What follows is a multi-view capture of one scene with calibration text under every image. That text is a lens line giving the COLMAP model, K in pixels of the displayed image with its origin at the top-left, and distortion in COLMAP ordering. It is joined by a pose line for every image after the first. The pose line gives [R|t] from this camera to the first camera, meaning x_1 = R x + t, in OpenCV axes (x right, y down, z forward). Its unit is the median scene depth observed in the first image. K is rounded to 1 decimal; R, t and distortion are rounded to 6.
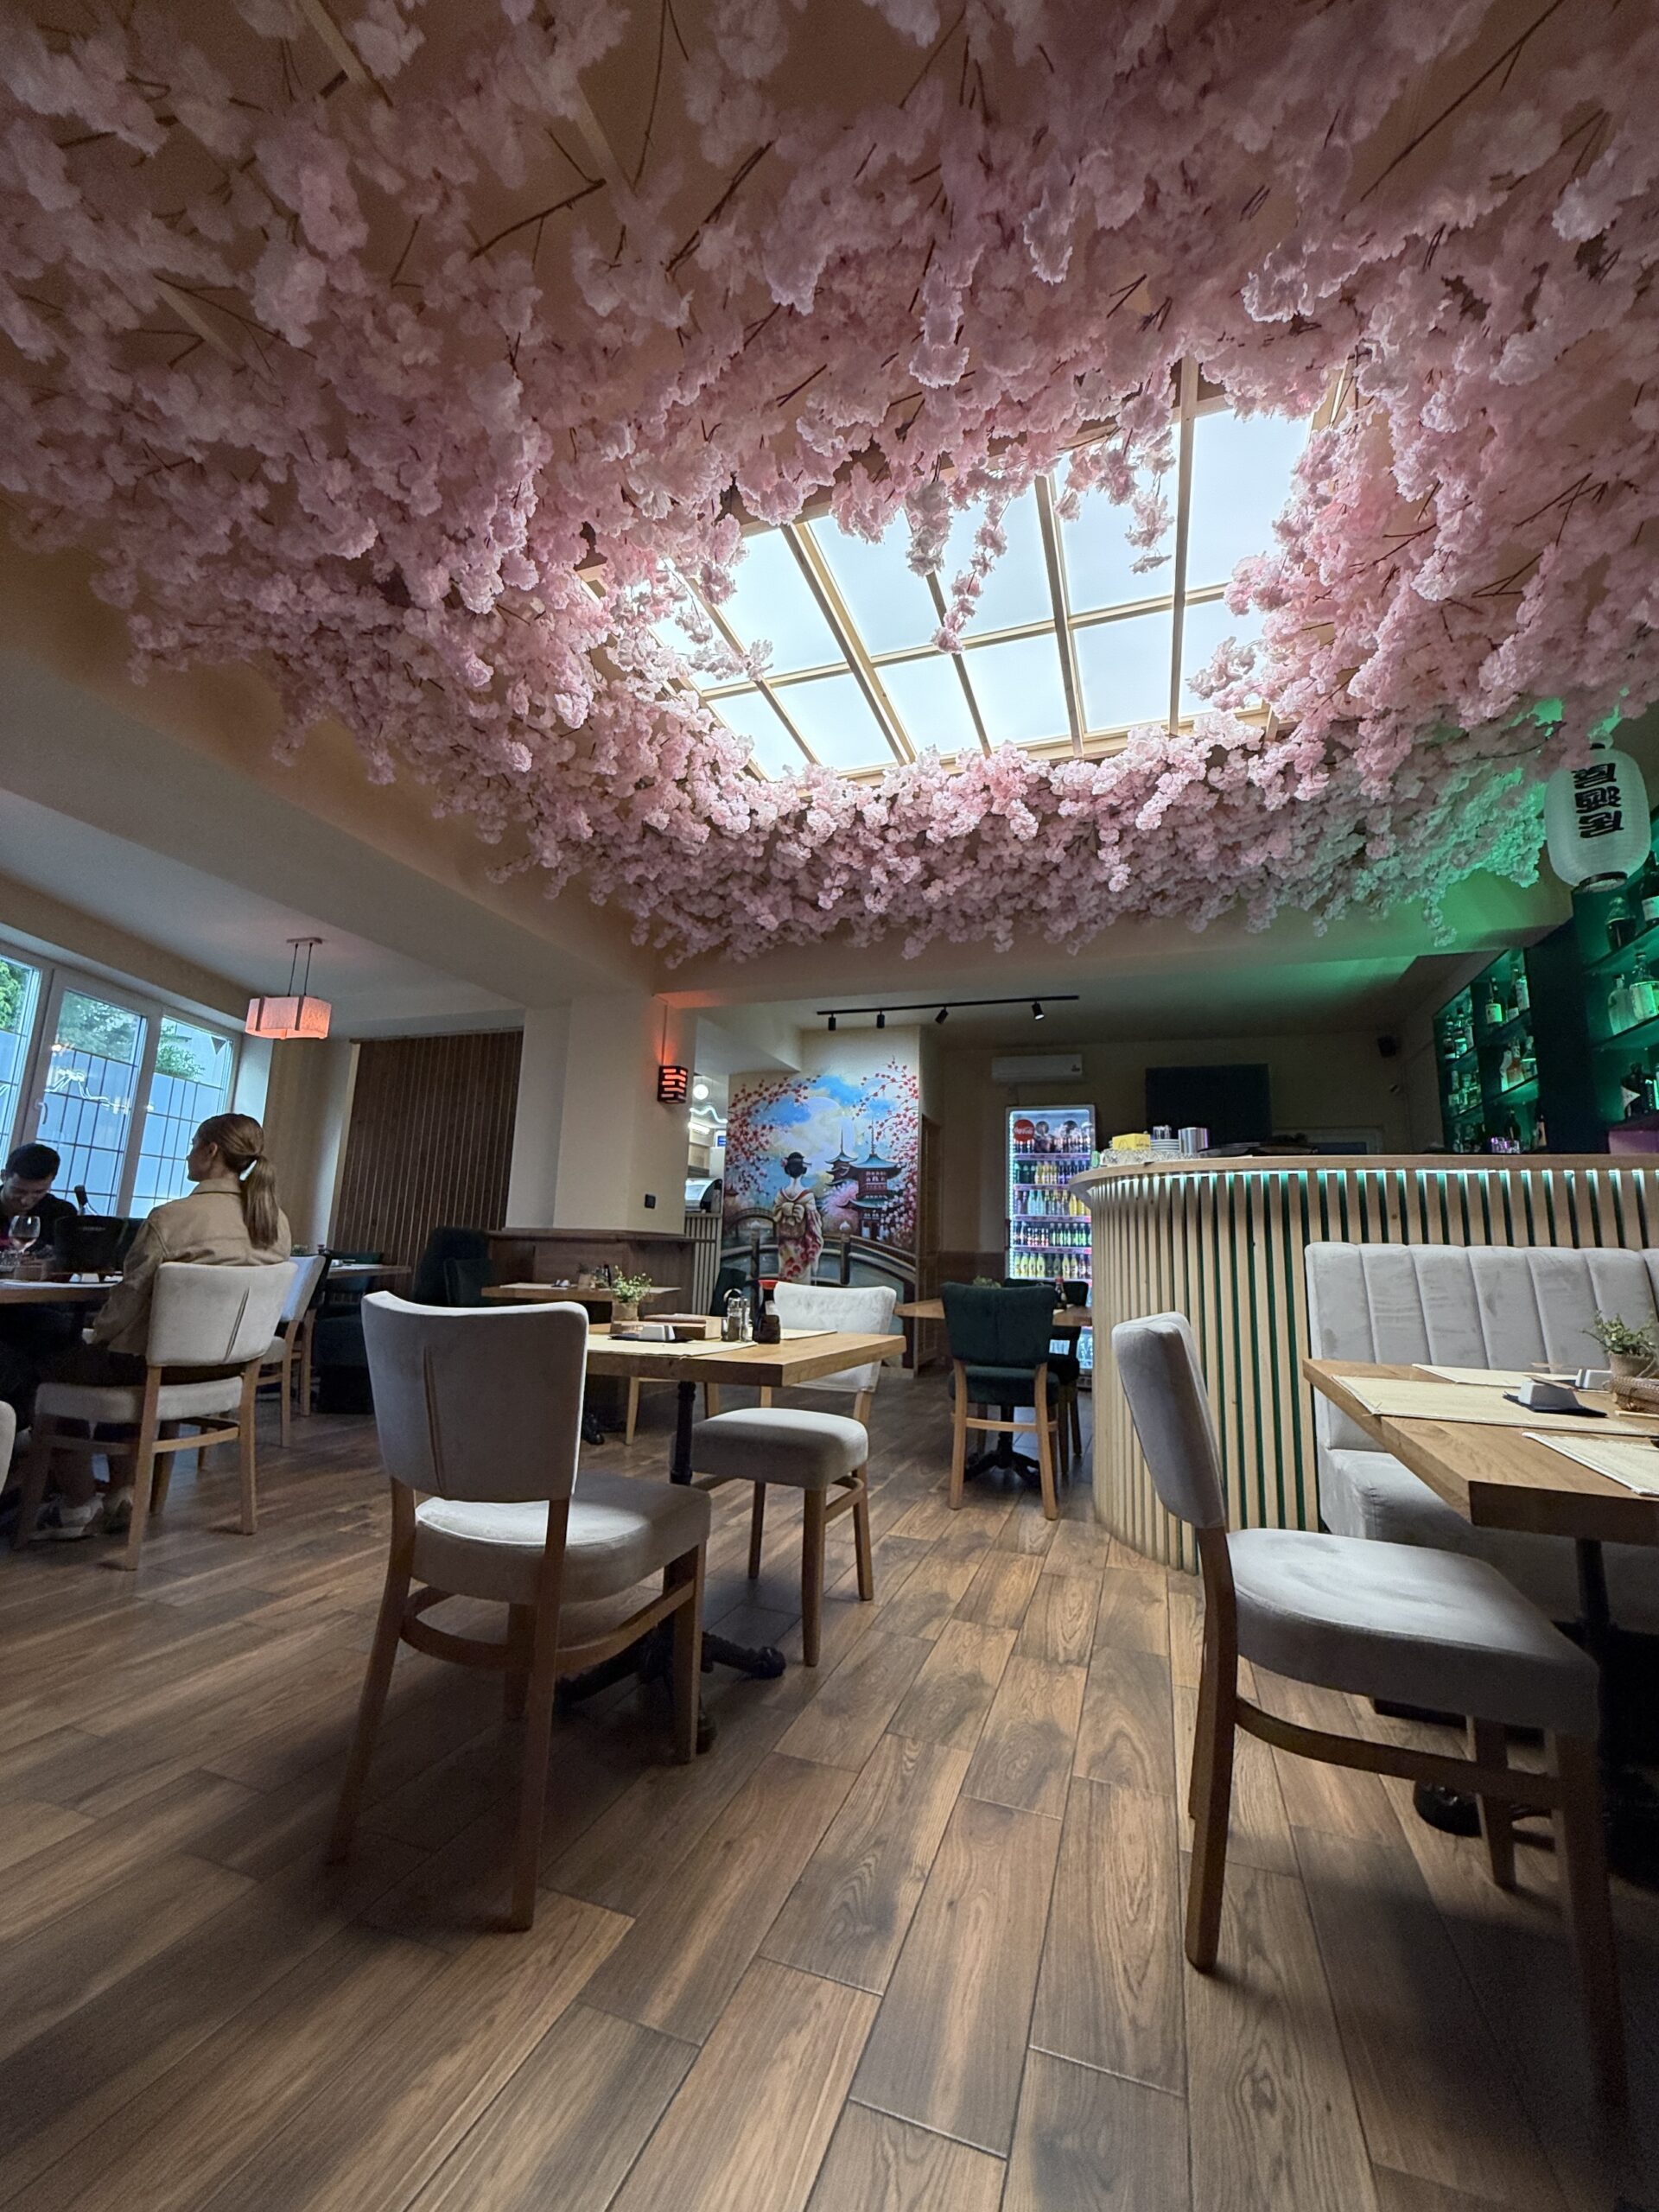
lens RADIAL K [[882.3, 0, 830.8], [0, 882.3, 1100.3], [0, 0, 1]] dist [-0.000773, 0.000127]
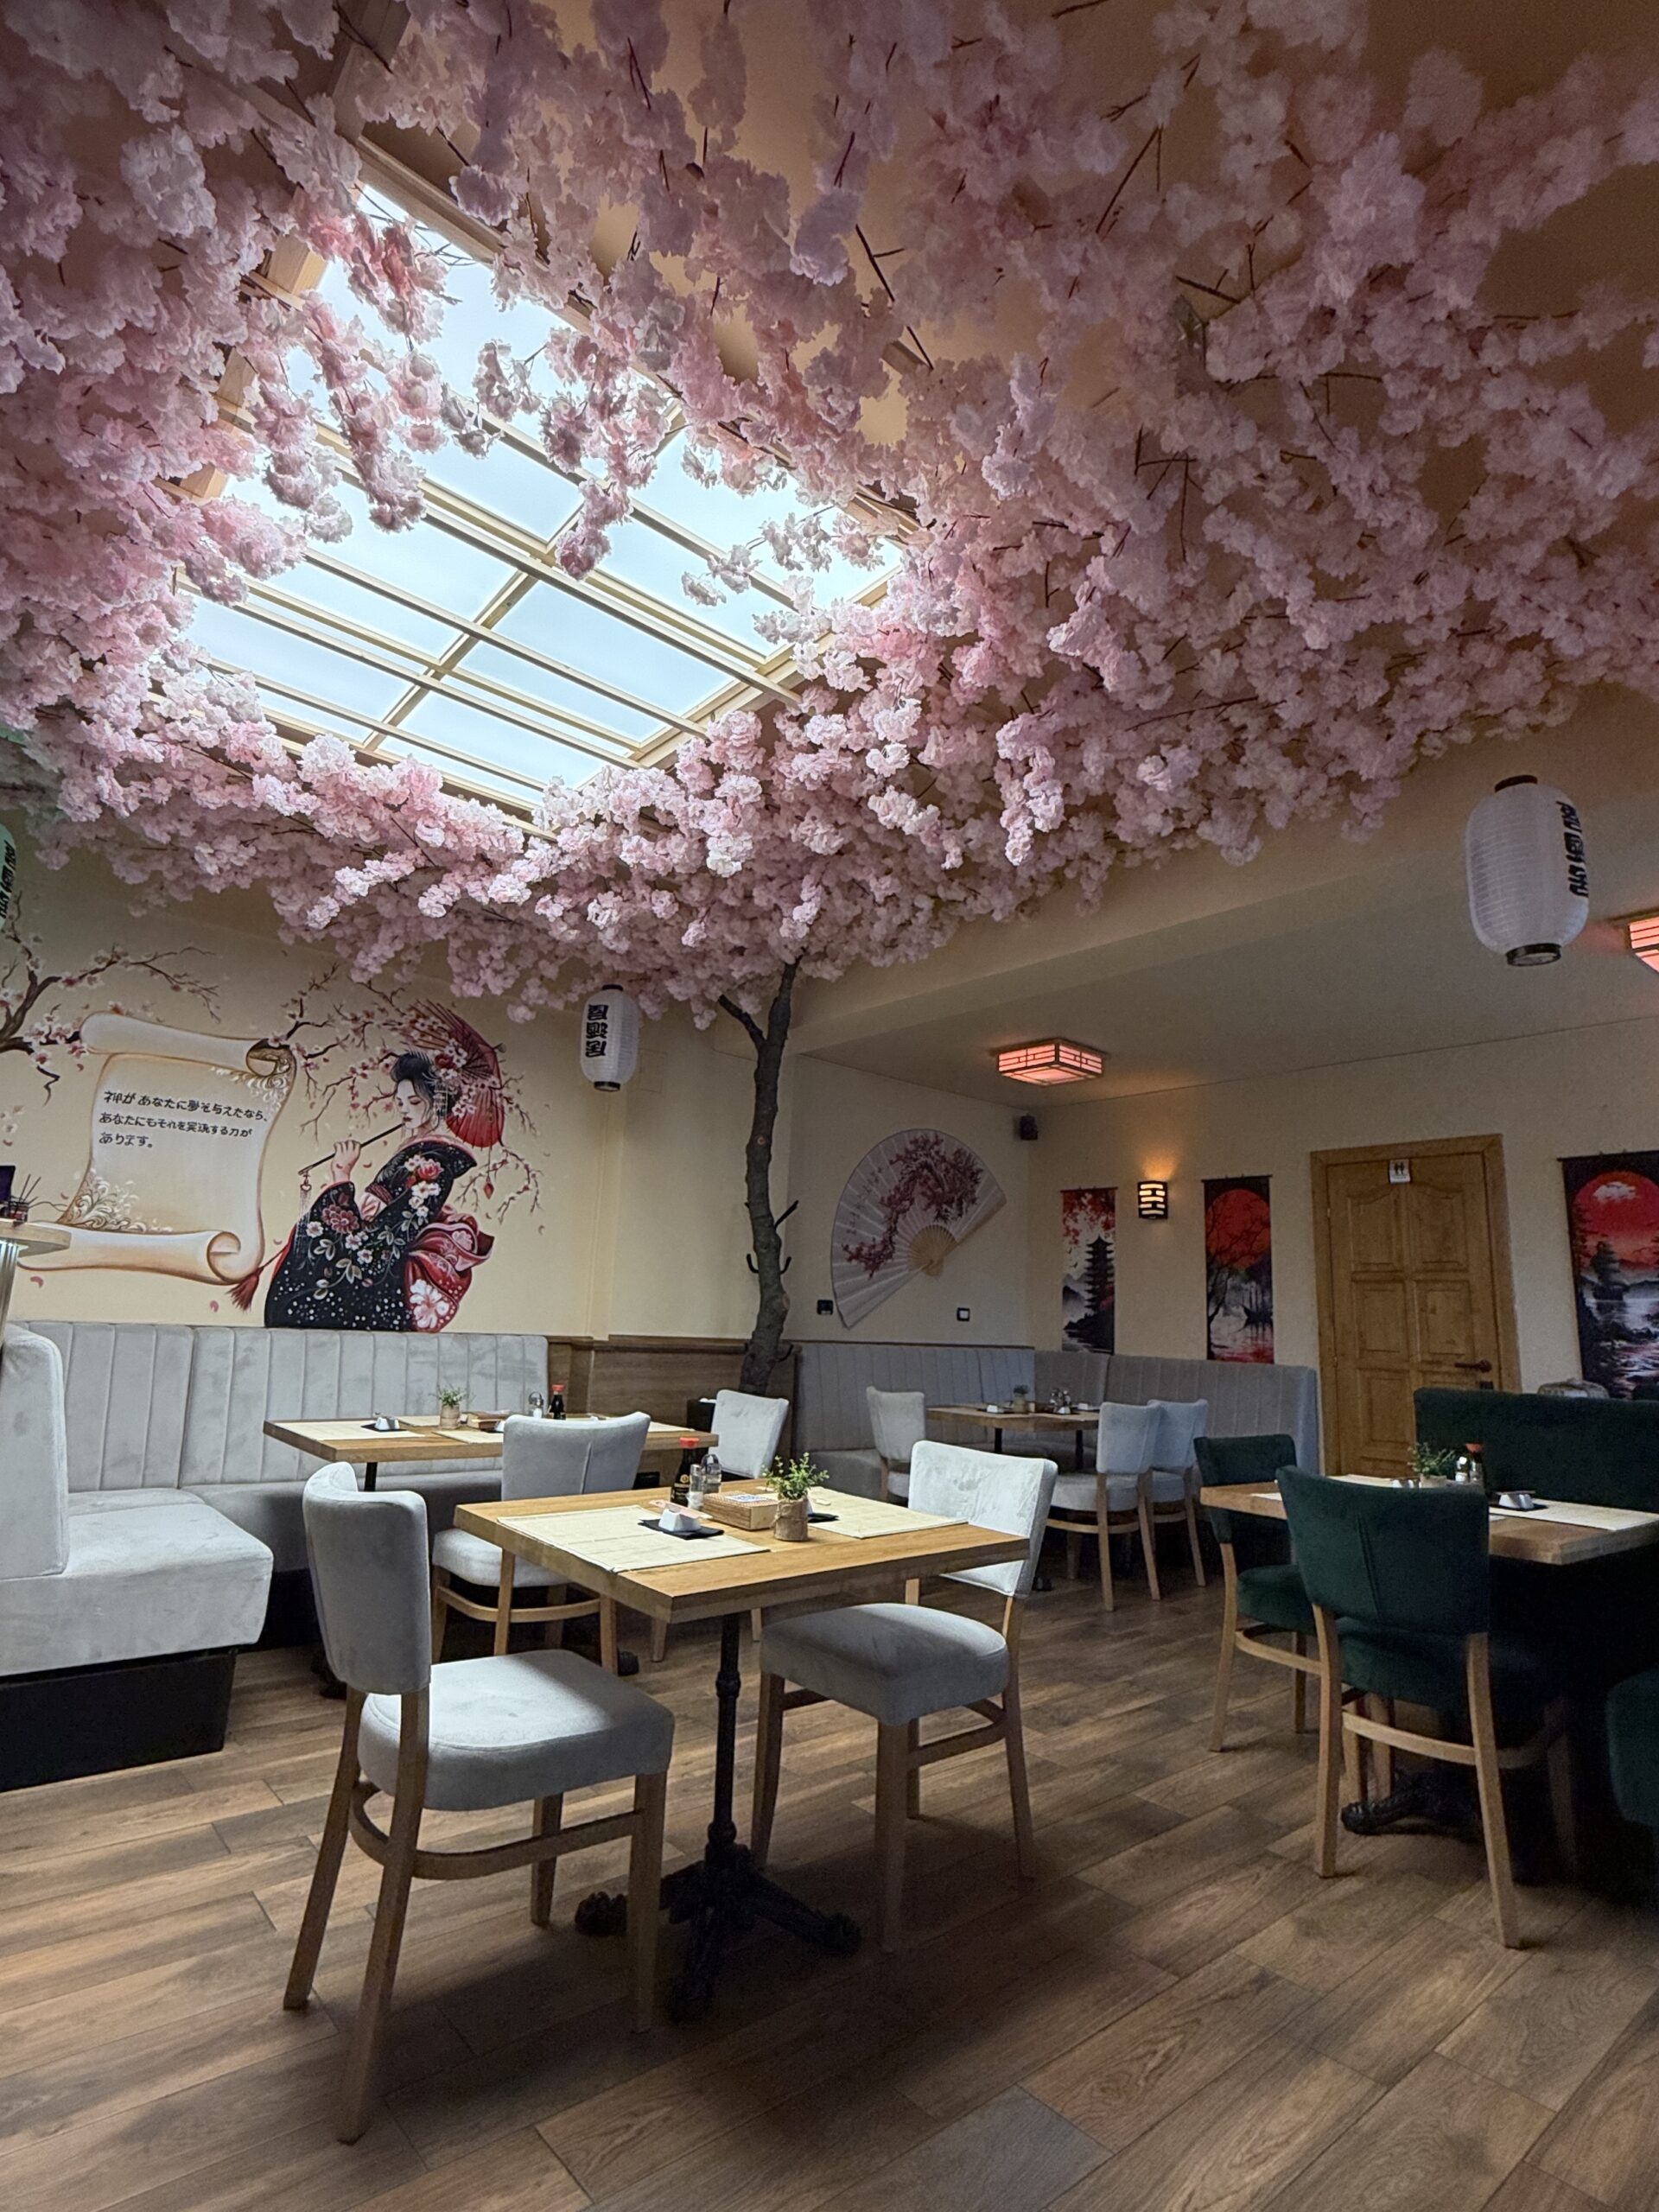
lens RADIAL K [[1096.3, 0, 830.6], [0, 1096.3, 1105.8], [0, 0, 1]] dist [-0.000375, -0.000009]
pose [[-0.868242, 0.027816, 0.495361, -0.463855], [-0.154382, 0.933714, -0.323025, 0.132038], [-0.471511, -0.356939, -0.806395, 1.166835]]
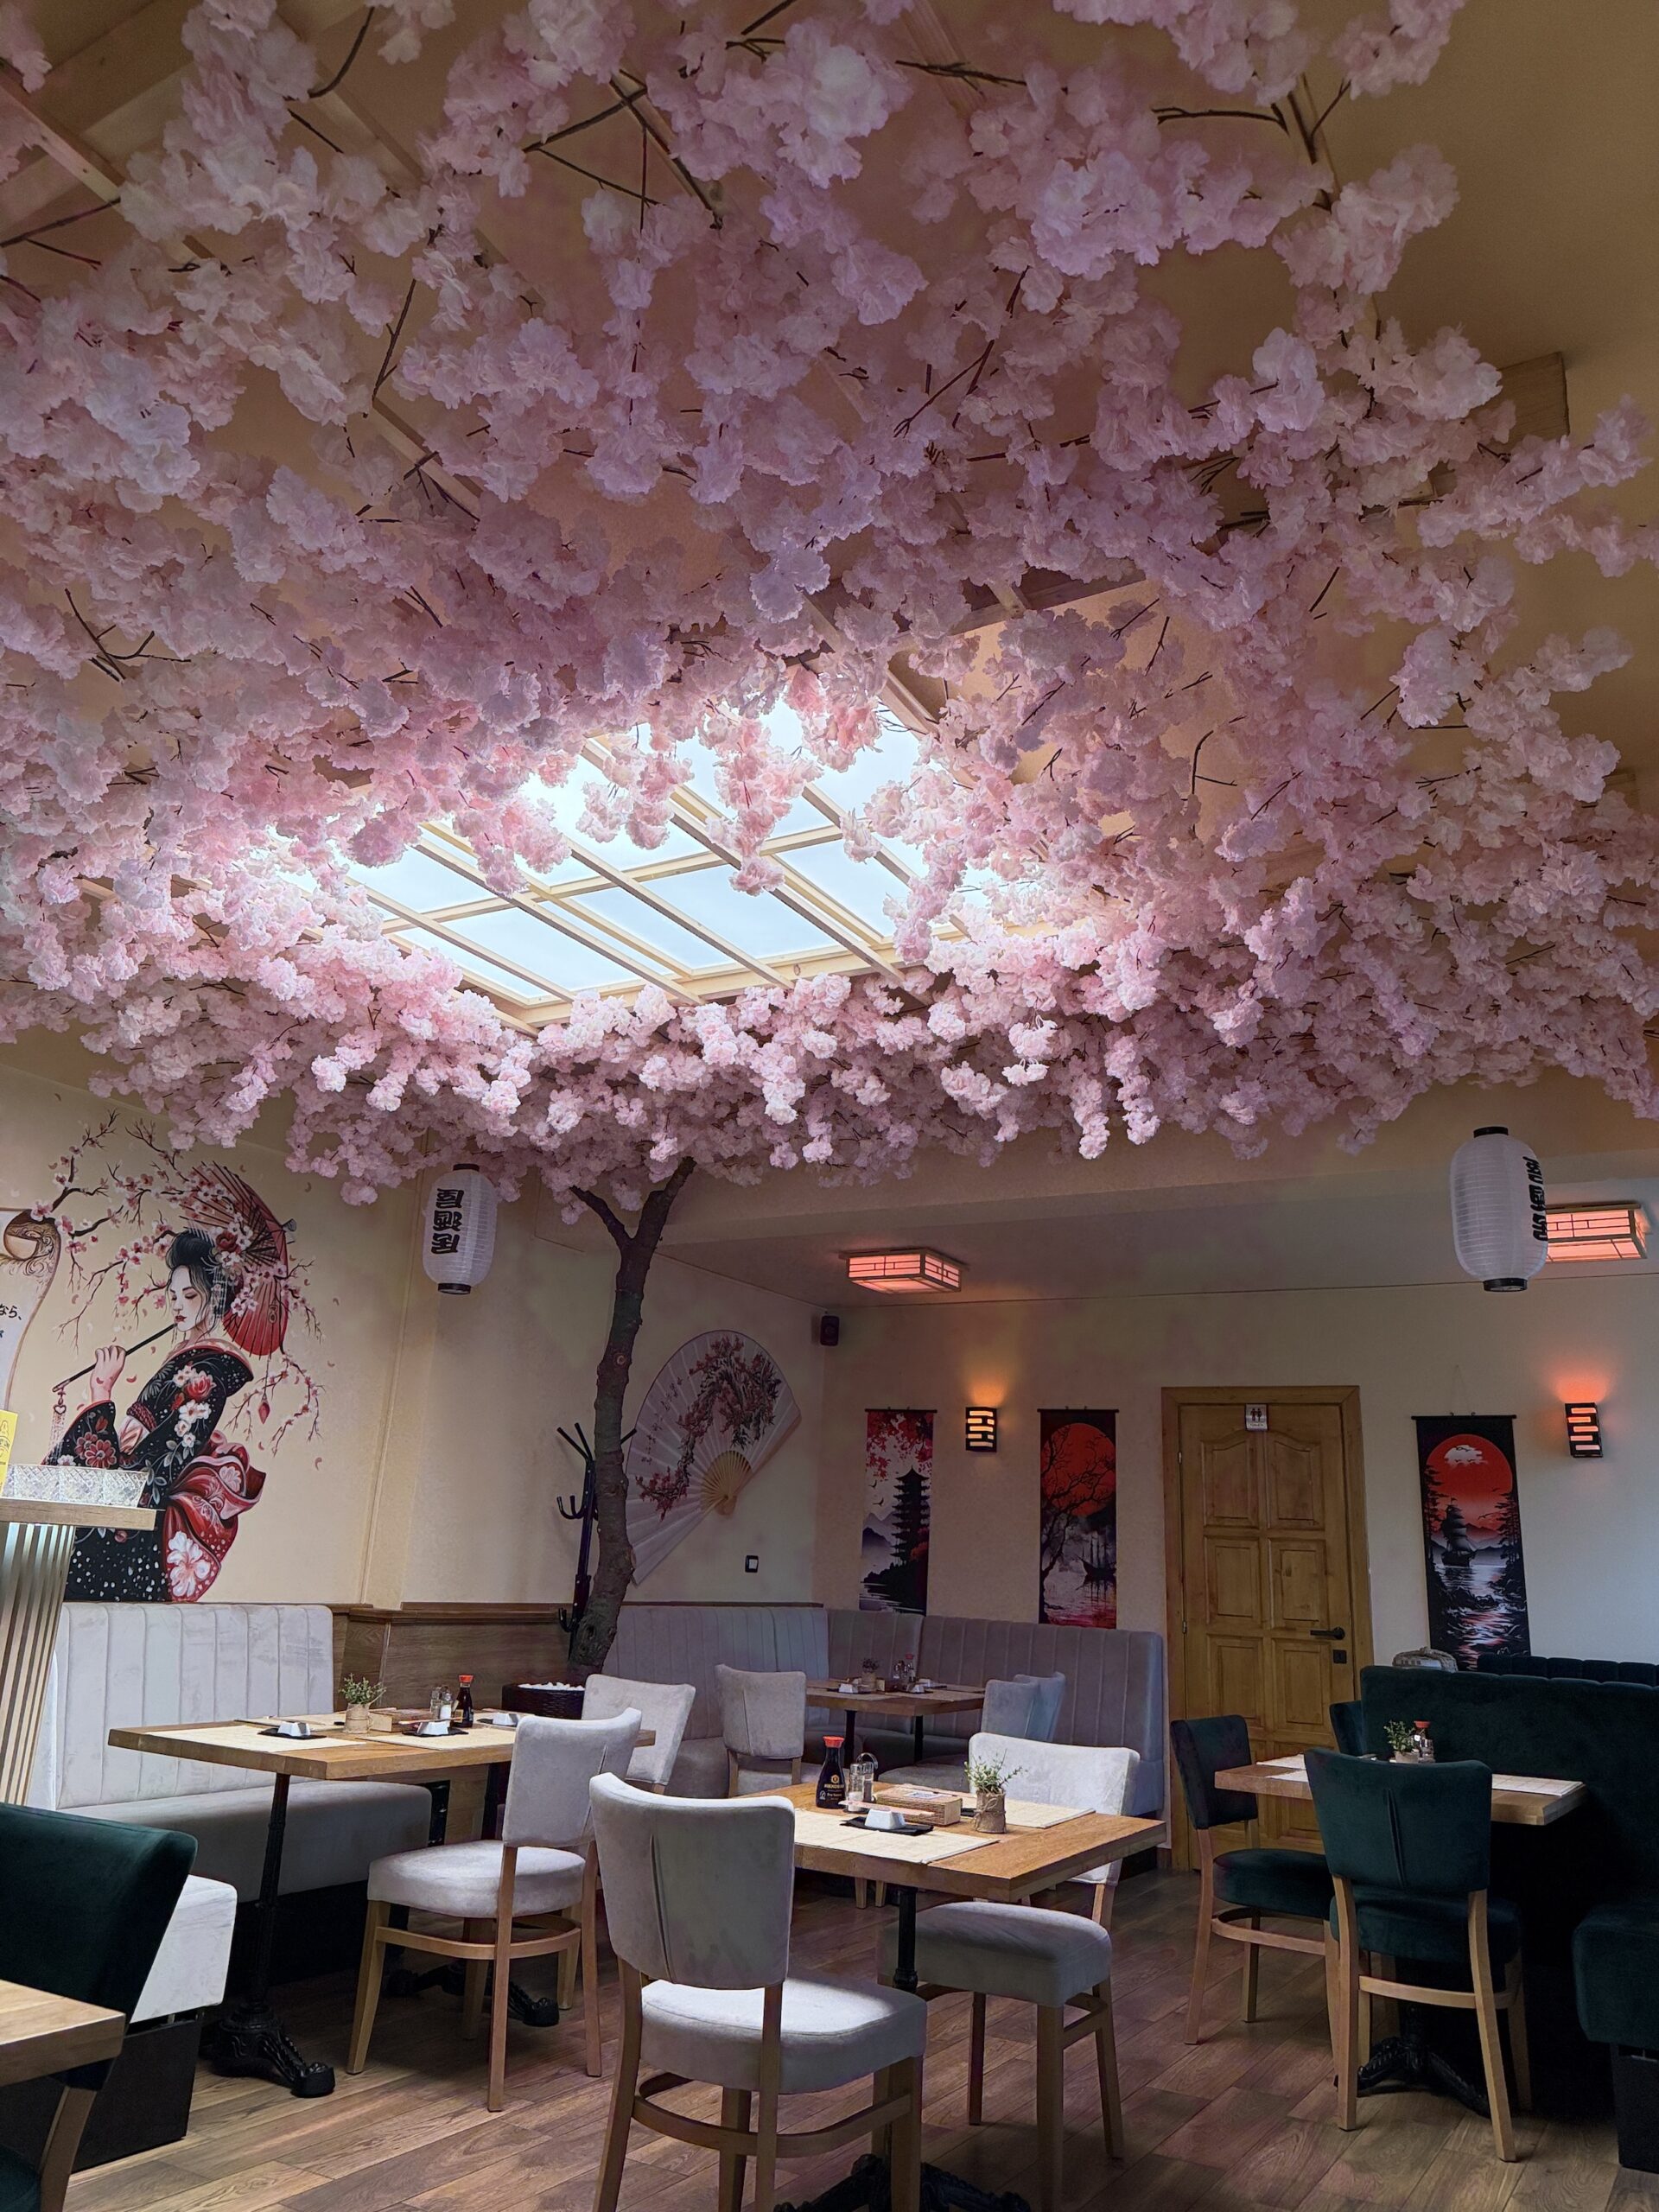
lens RADIAL K [[1534.9, 0, 829.6], [0, 1534.9, 1109.1], [0, 0, 1]] dist [0.167174, -0.321758]
pose [[-0.979971, -0.025180, 0.197541, -0.222911], [-0.110640, 0.893625, -0.434963, 0.194022], [-0.165575, -0.448107, -0.878513, 1.623518]]
